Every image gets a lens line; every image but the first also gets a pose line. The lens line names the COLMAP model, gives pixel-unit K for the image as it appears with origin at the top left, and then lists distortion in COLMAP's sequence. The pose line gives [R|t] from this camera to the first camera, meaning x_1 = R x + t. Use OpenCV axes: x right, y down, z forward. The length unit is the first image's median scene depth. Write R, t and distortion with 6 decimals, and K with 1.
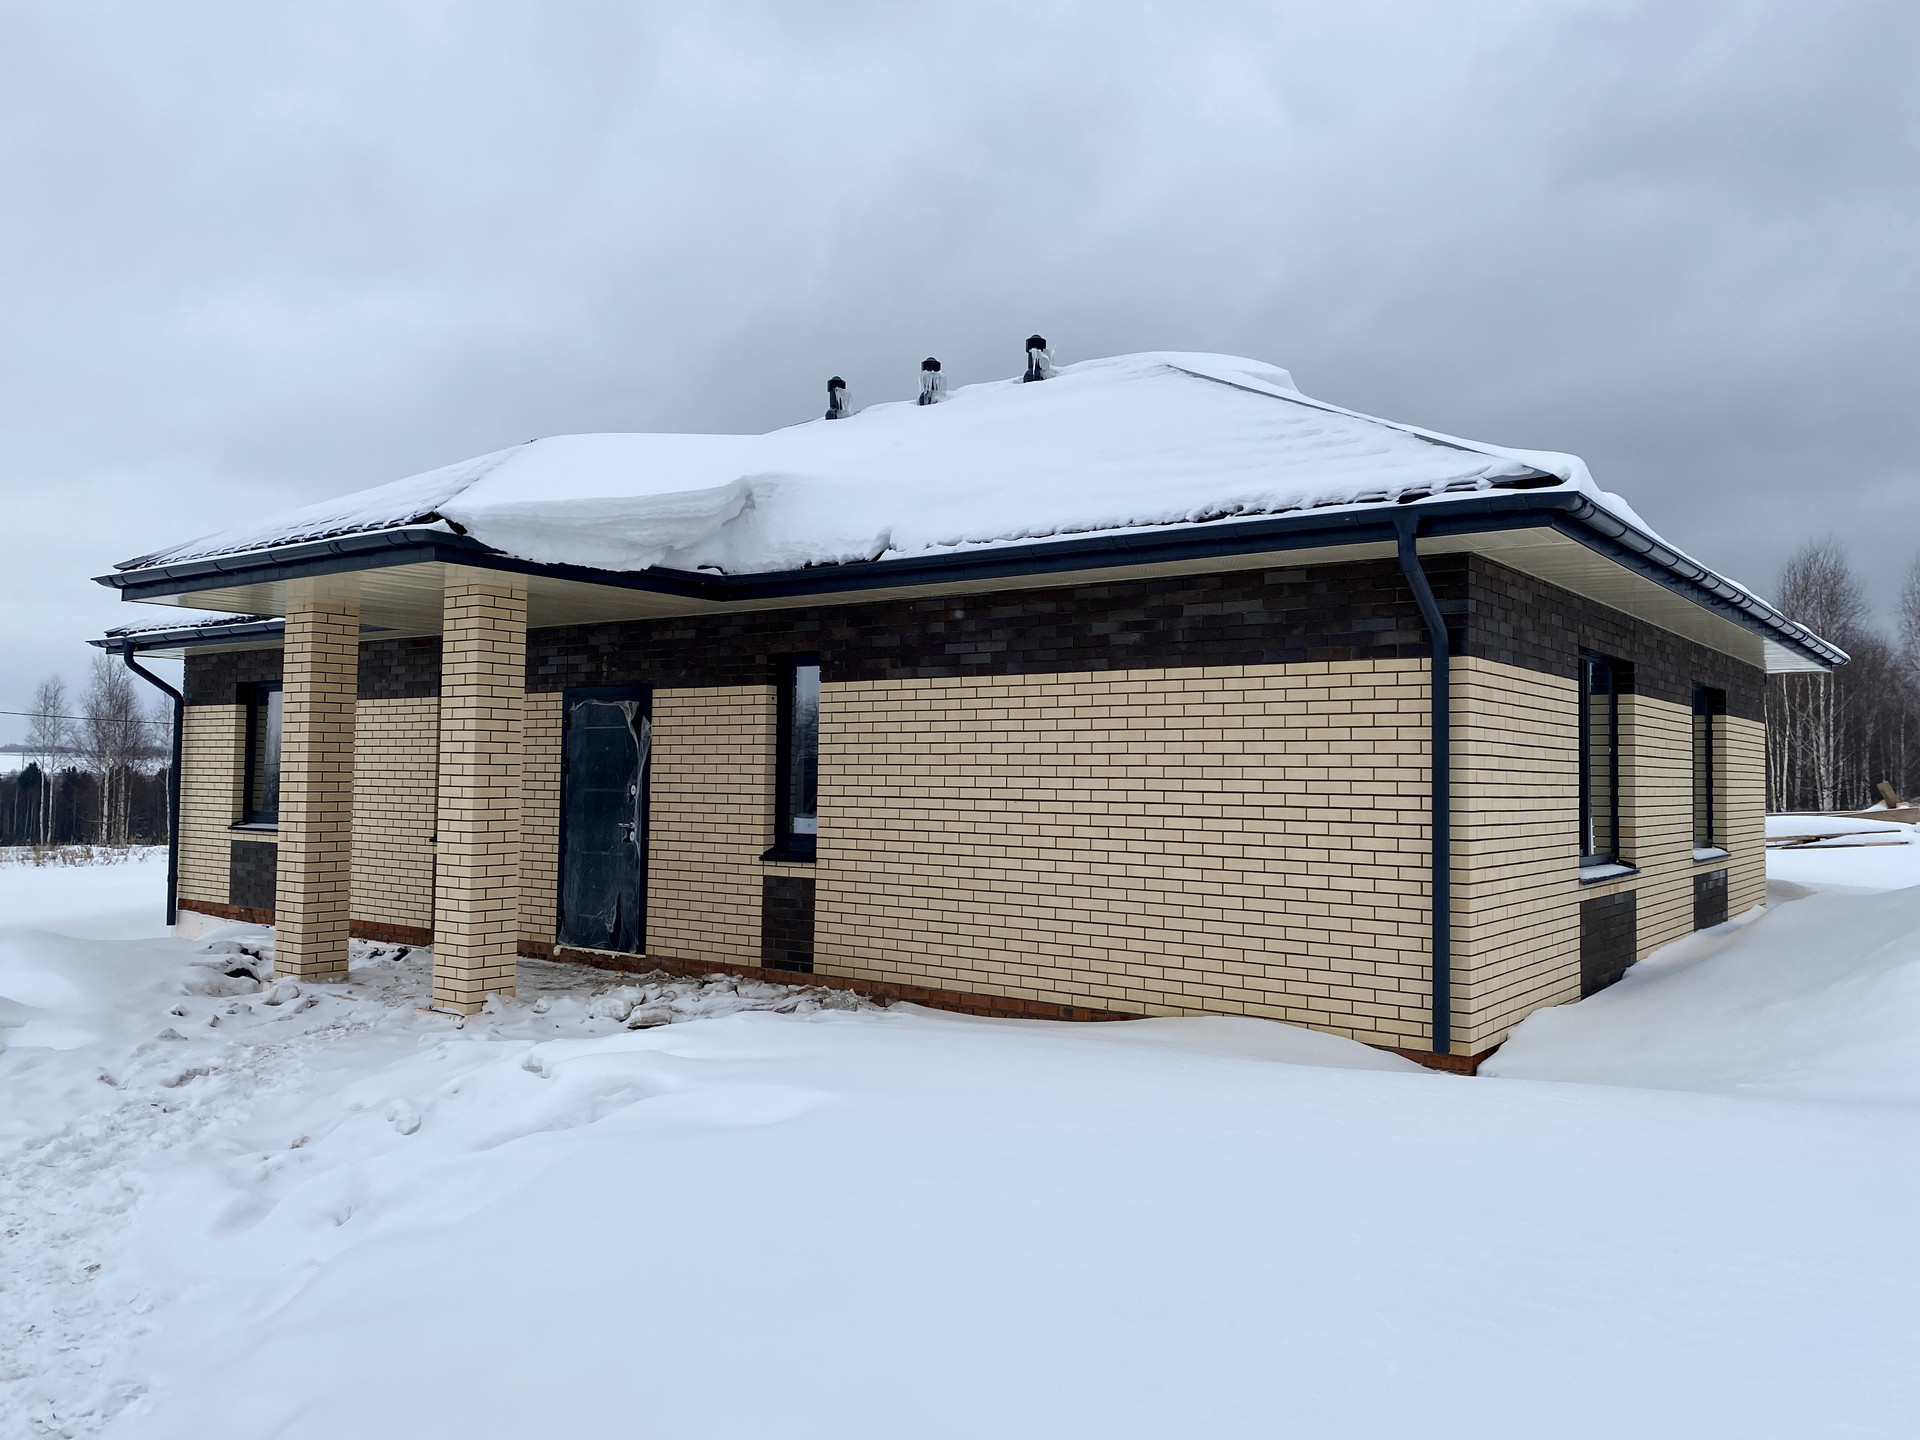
lens RADIAL K [[1476.4, 0, 960.2], [0, 1476.4, 729.3], [0, 0, 1]] dist [0.045676, -0.050493]
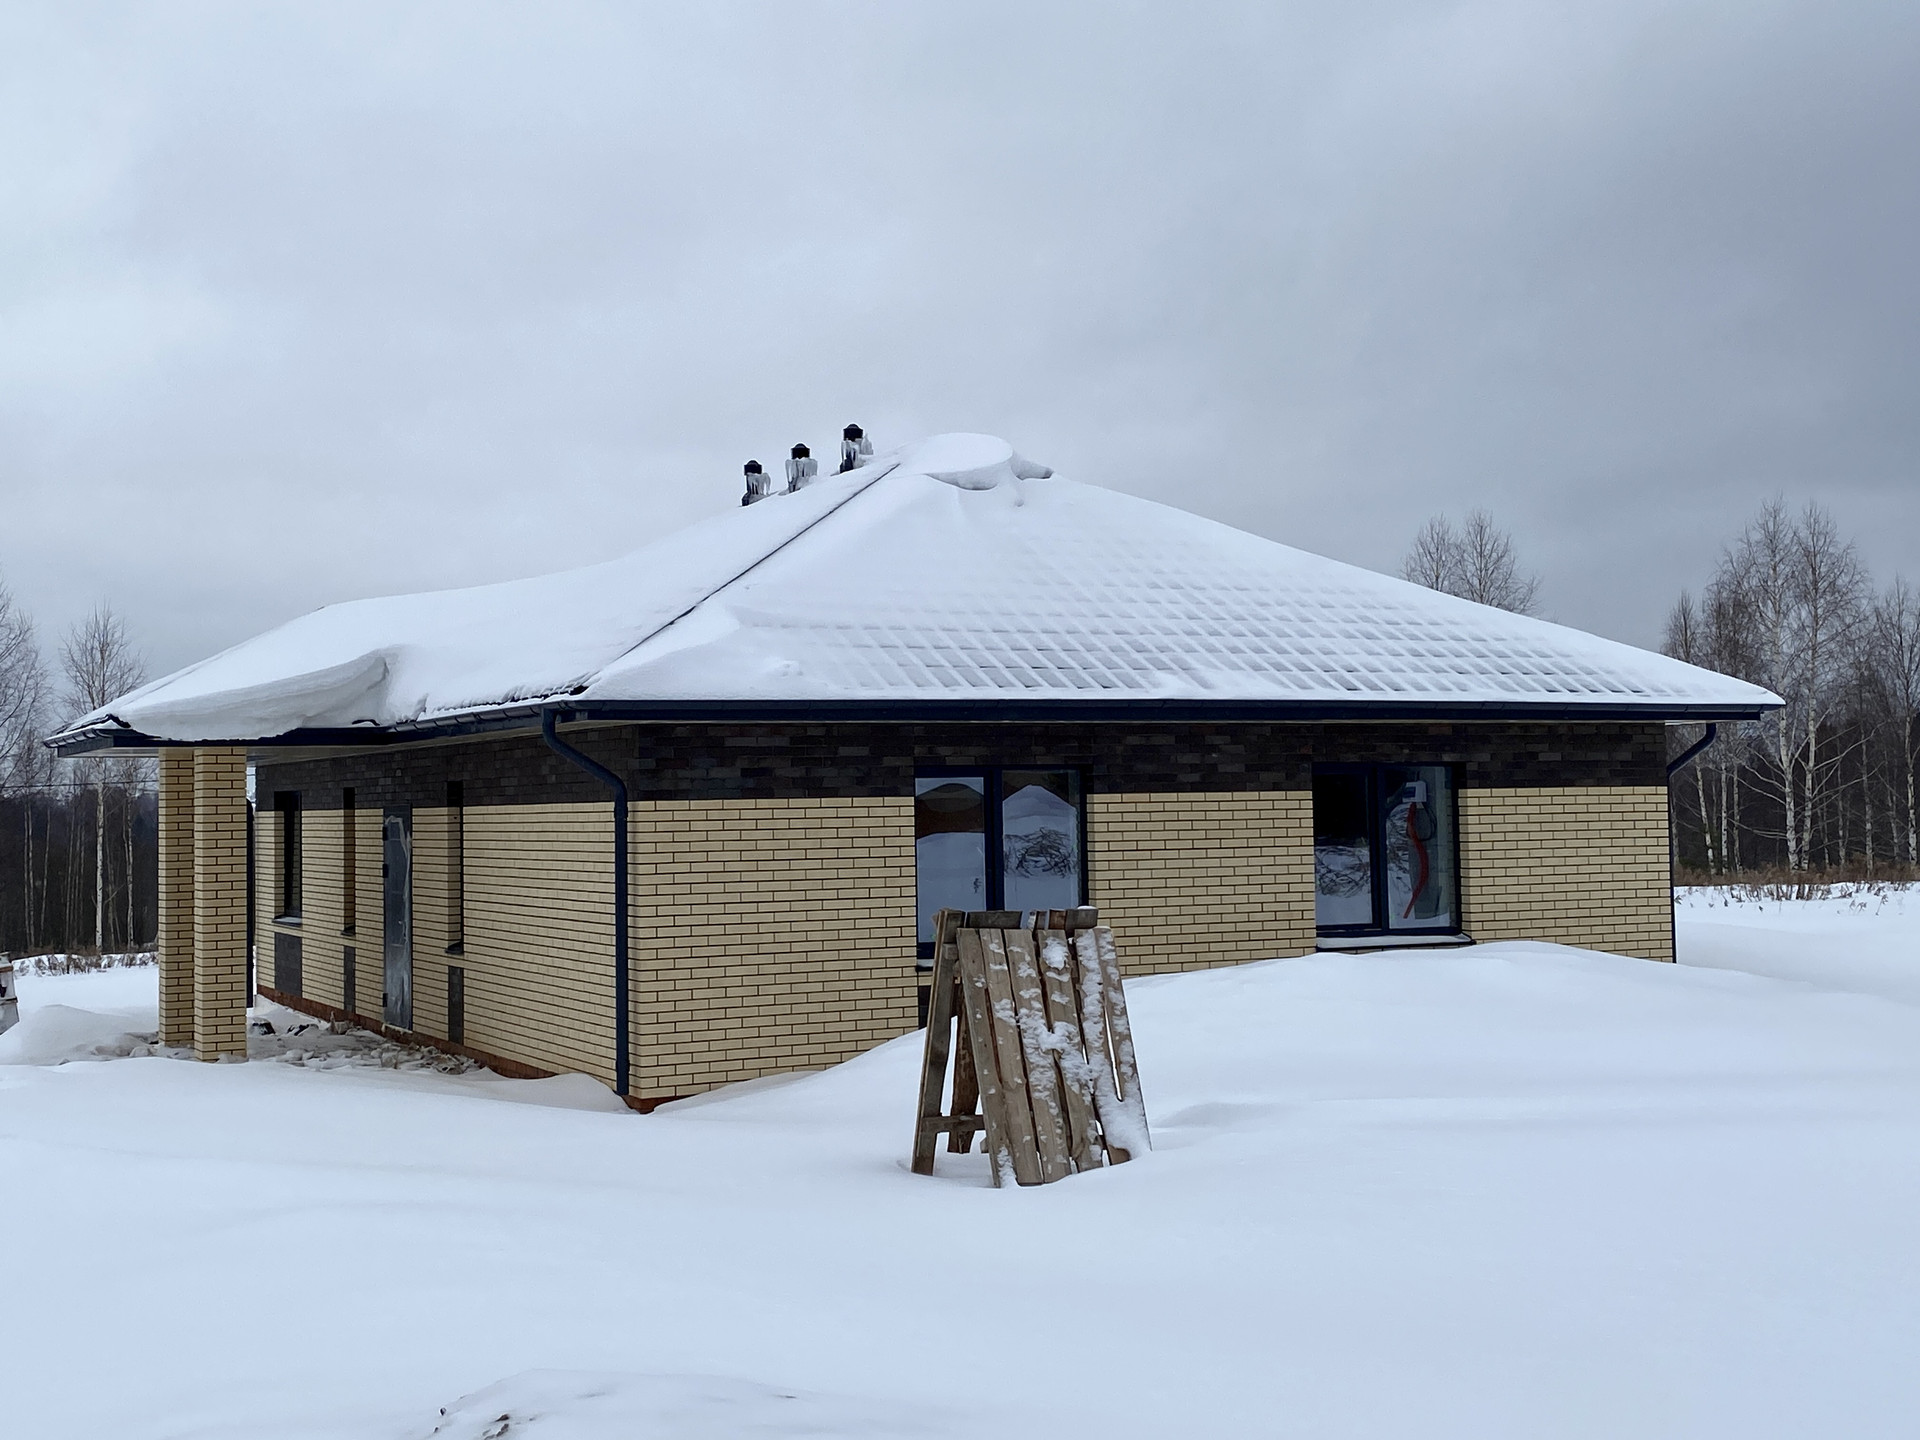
lens RADIAL K [[2397.5, 0, 954.1], [0, 2397.5, 709.9], [0, 0, 1]] dist [0.001374, 0.000000]
pose [[0.899909, -0.046657, -0.433575, 1.214981], [0.044346, 0.998897, -0.015448, -0.067595], [0.433818, -0.005325, 0.900985, -0.650613]]
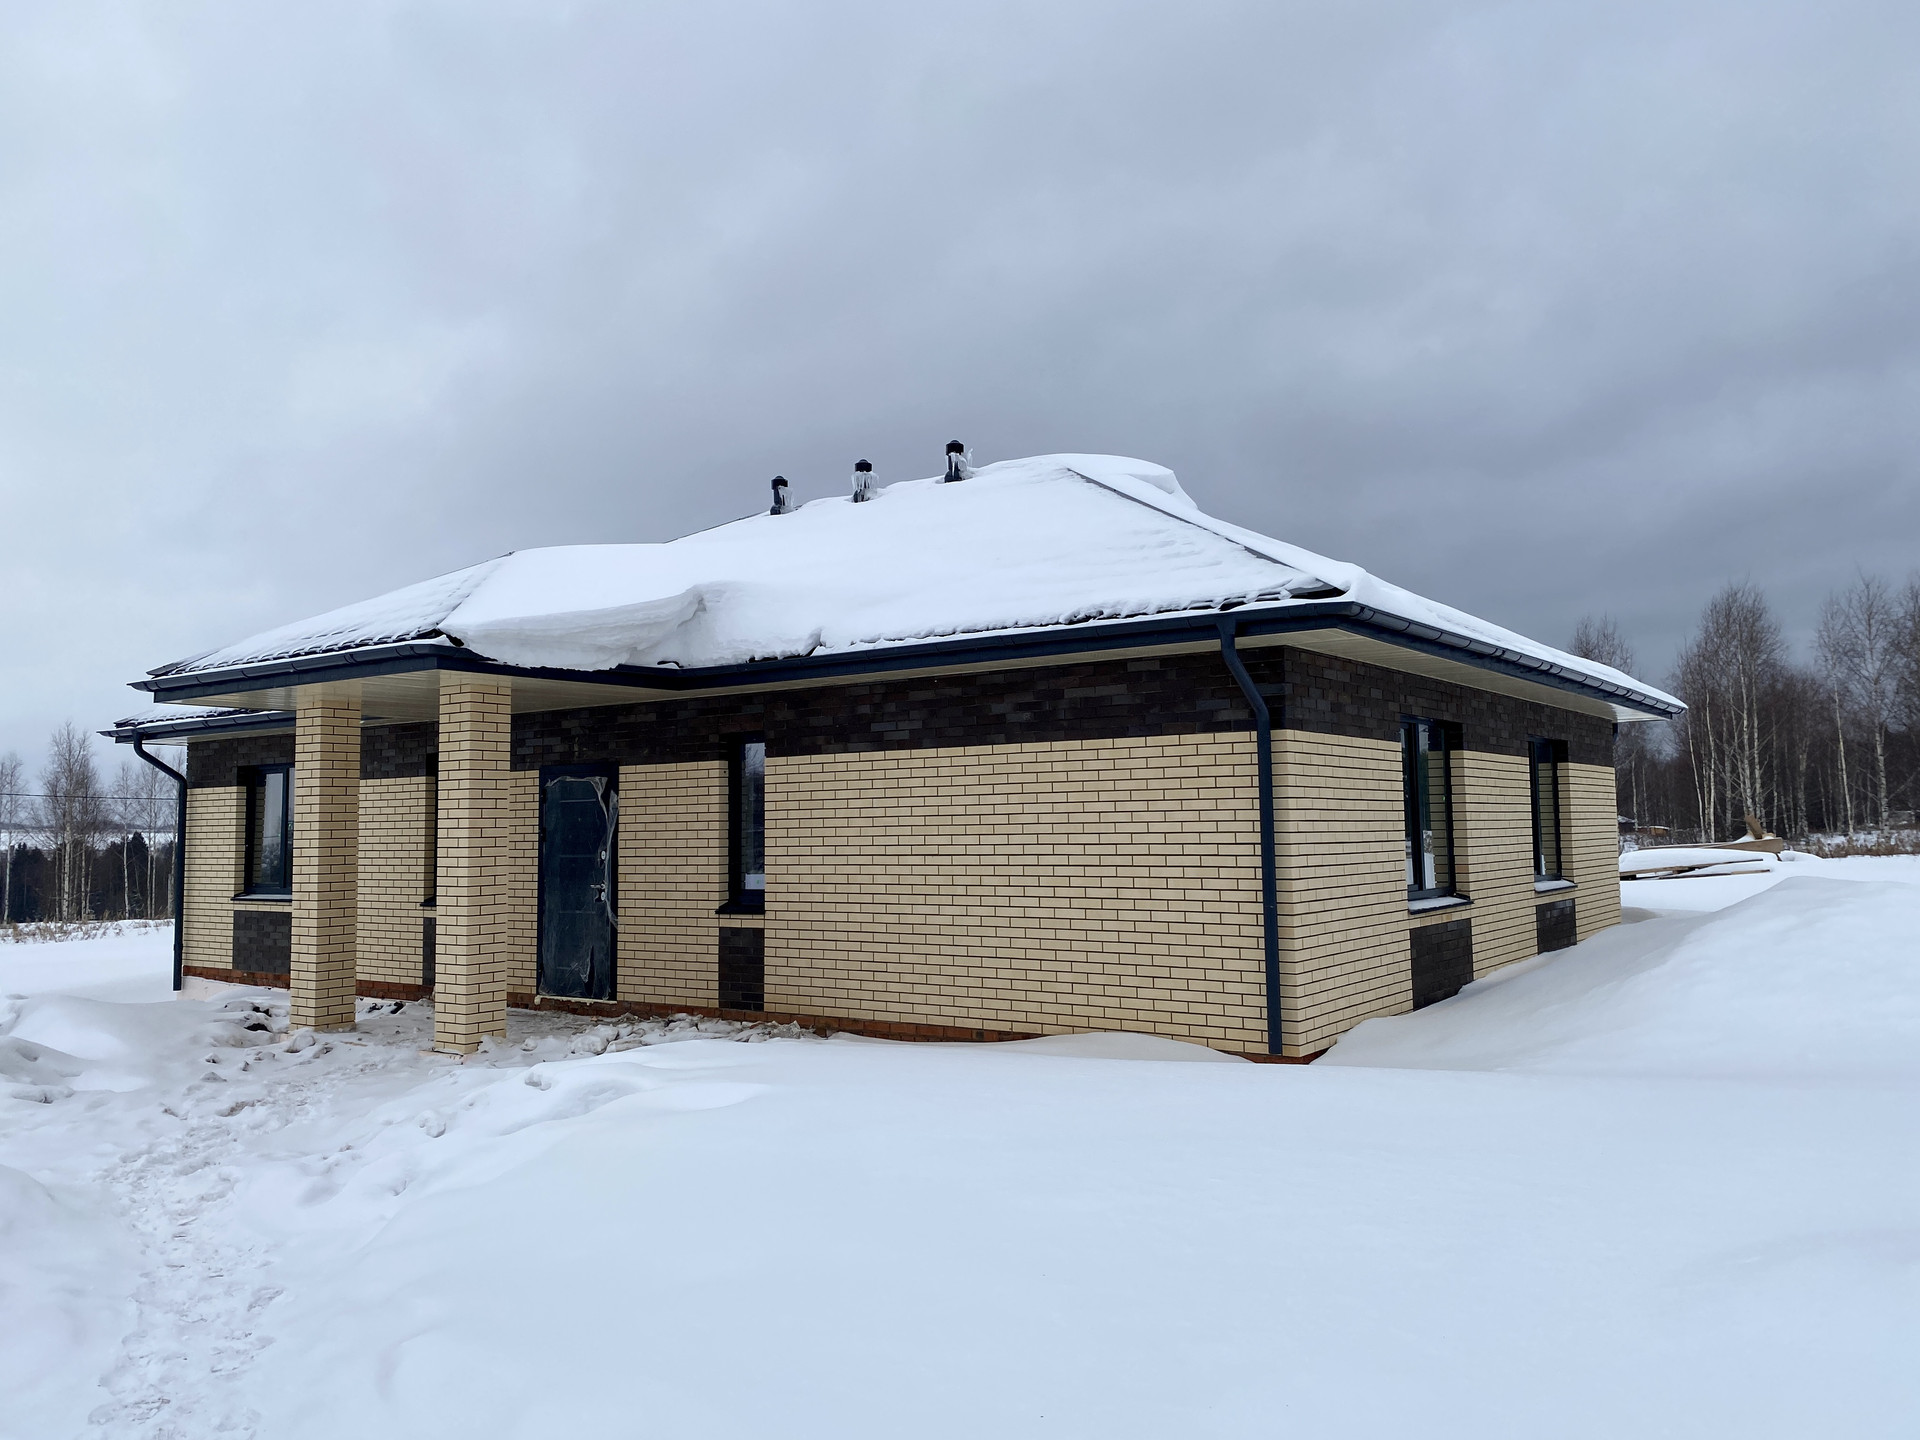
lens RADIAL K [[1476.4, 0, 950.4], [0, 1476.4, 716.8], [0, 0, 1]] dist [0.045676, -0.050493]
pose [[0.999467, -0.025357, 0.020575, 0.029579], [0.026223, 0.998732, -0.042971, -0.011097], [-0.019460, 0.043487, 0.998864, -0.175128]]
